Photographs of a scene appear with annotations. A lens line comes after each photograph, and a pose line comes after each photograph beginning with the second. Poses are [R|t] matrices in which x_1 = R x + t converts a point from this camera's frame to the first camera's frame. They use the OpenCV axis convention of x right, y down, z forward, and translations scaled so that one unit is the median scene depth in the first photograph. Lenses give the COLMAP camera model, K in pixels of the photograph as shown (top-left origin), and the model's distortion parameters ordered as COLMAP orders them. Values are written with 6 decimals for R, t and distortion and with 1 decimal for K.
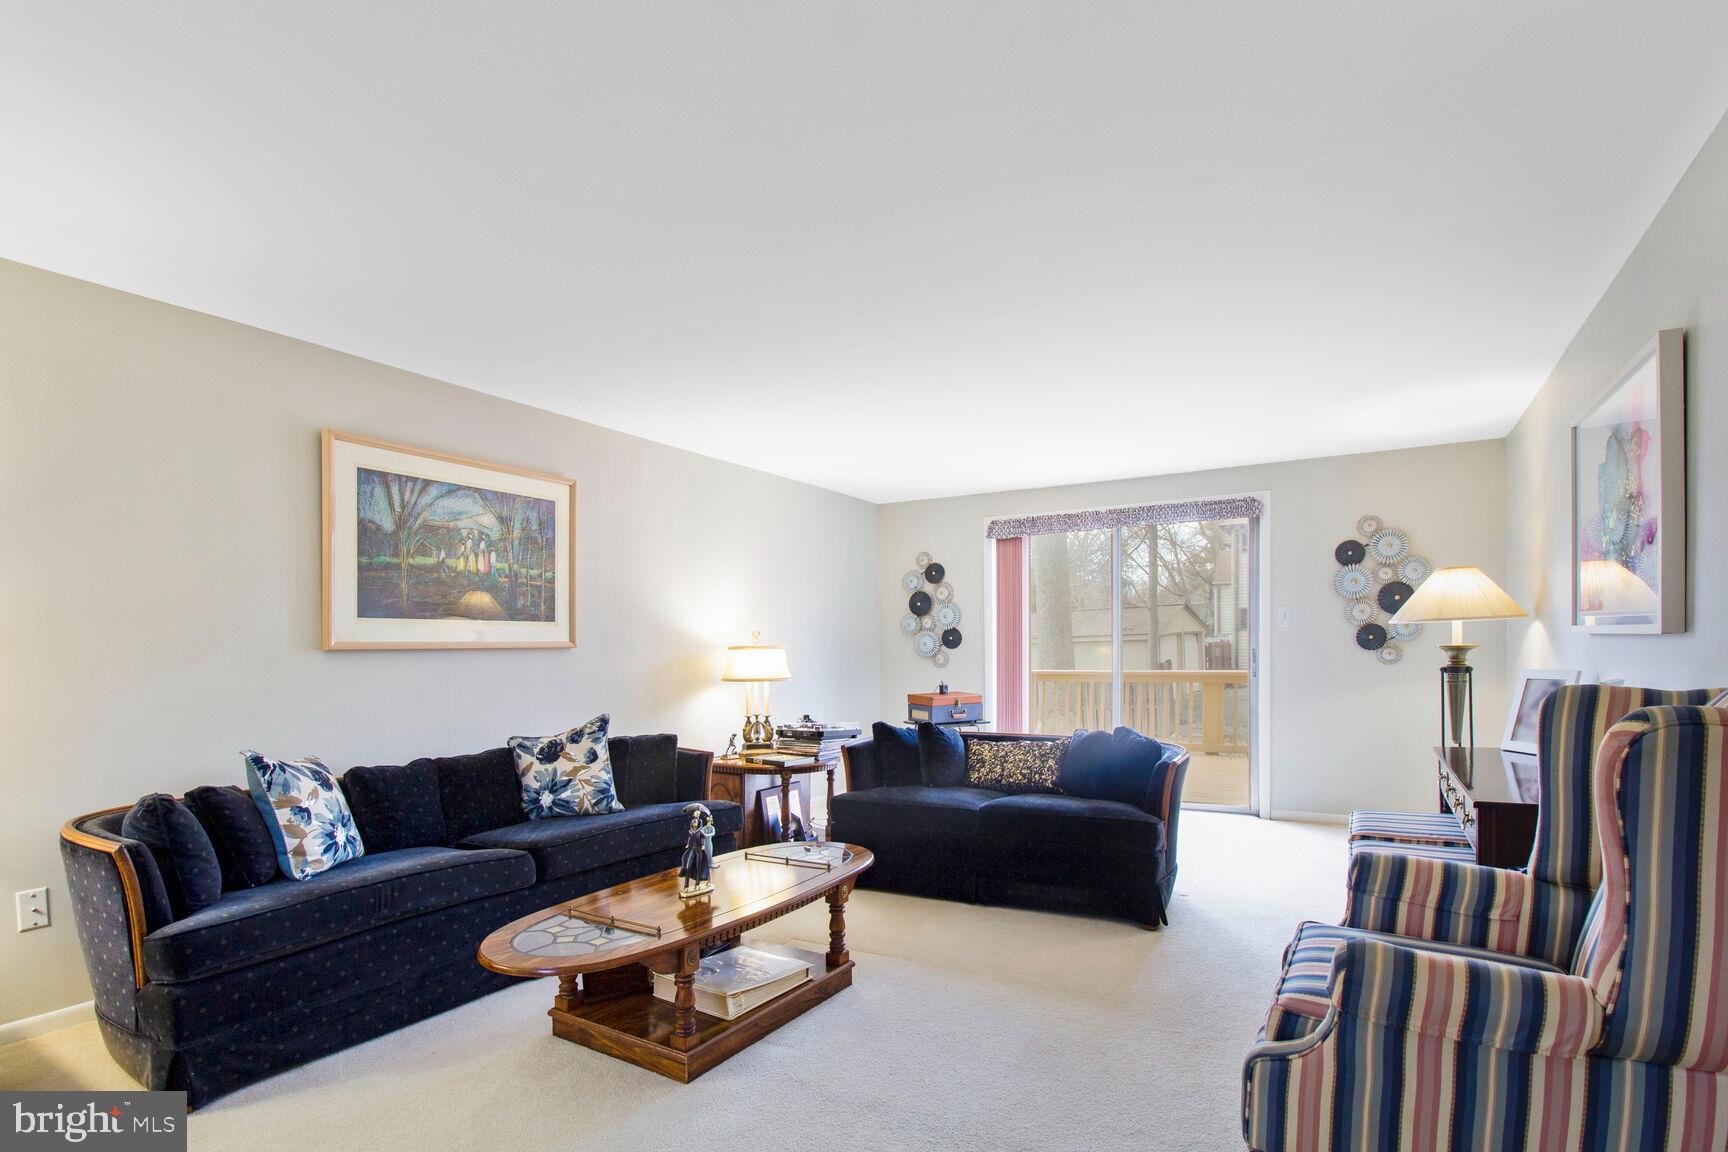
lens RADIAL K [[843.3, 0, 866.0], [0, 843.3, 645.5], [0, 0, 1]] dist [-0.001271, -0.000468]
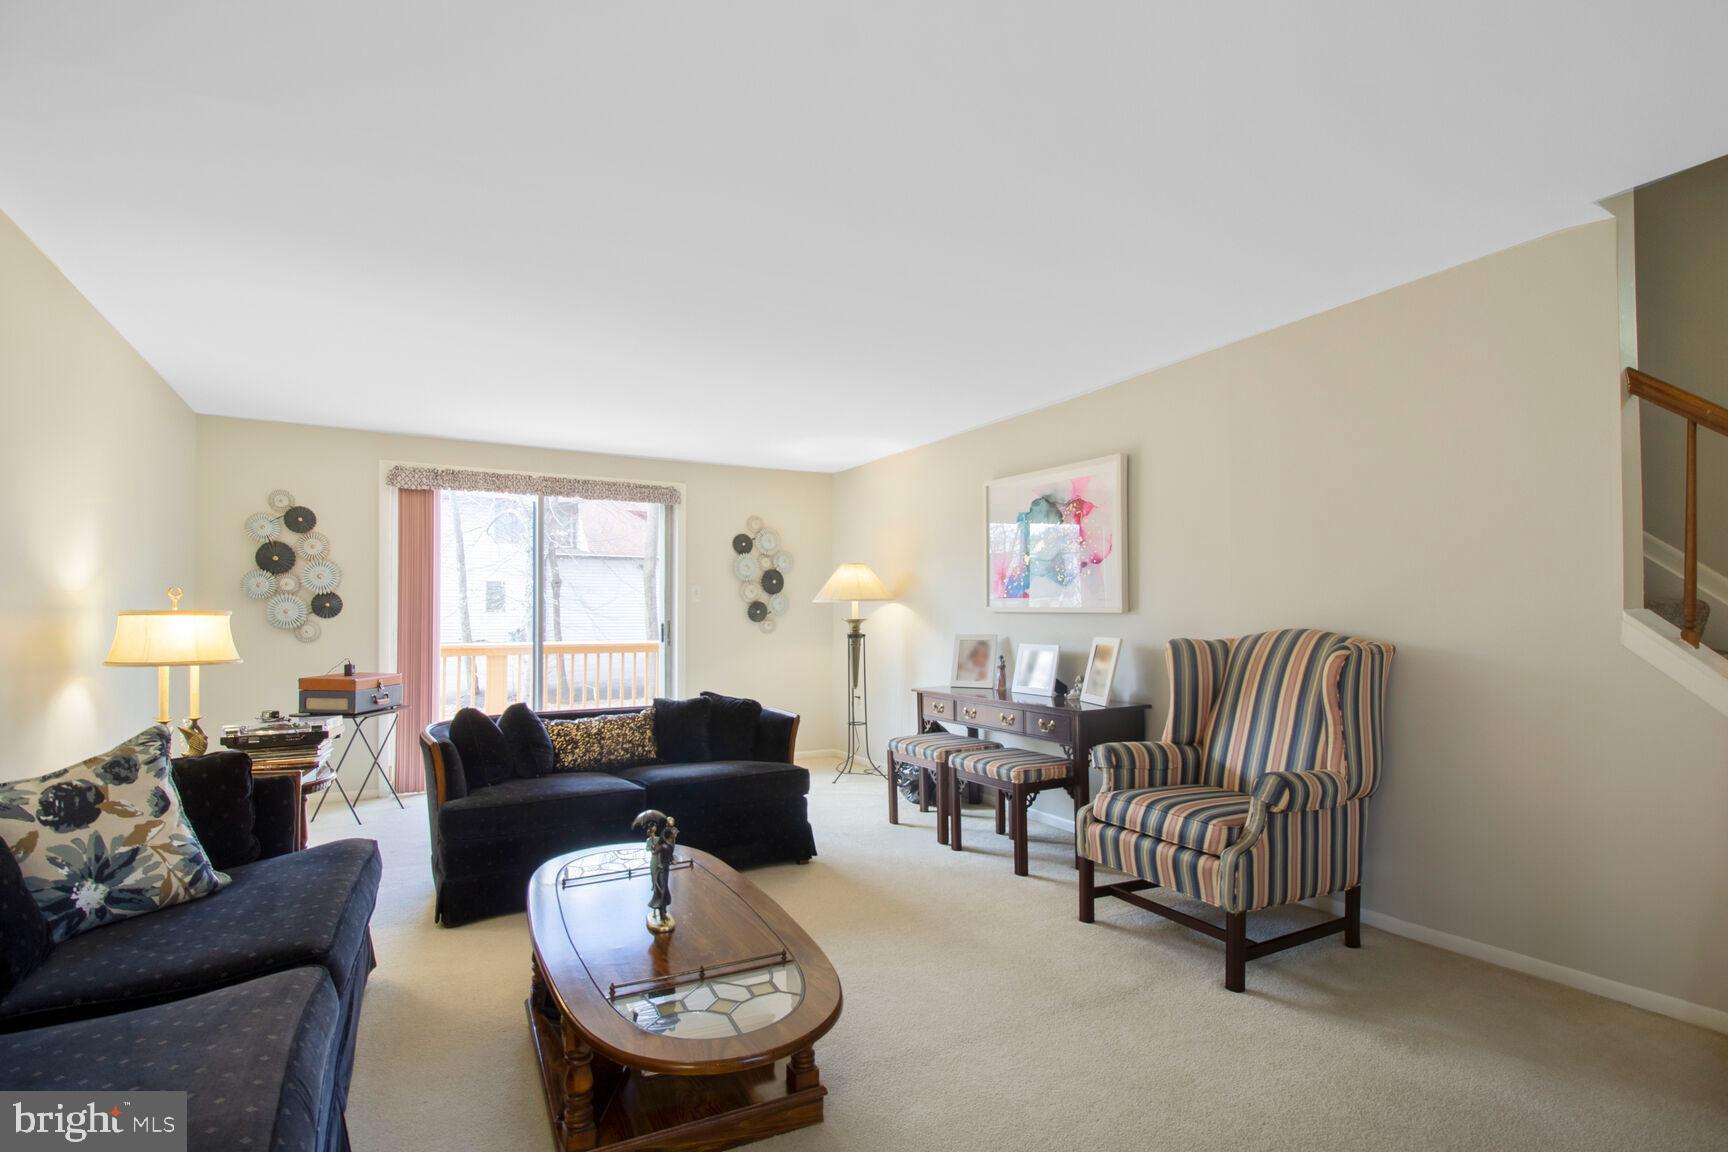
lens RADIAL K [[837.8, 0, 867.8], [0, 837.8, 575.6], [0, 0, 1]] dist [0.013254, -0.018749]
pose [[0.512022, 0.053061, 0.857332, -0.501395], [-0.007867, 0.998338, -0.057089, 0.007738], [-0.858936, 0.022487, 0.511589, 0.269031]]
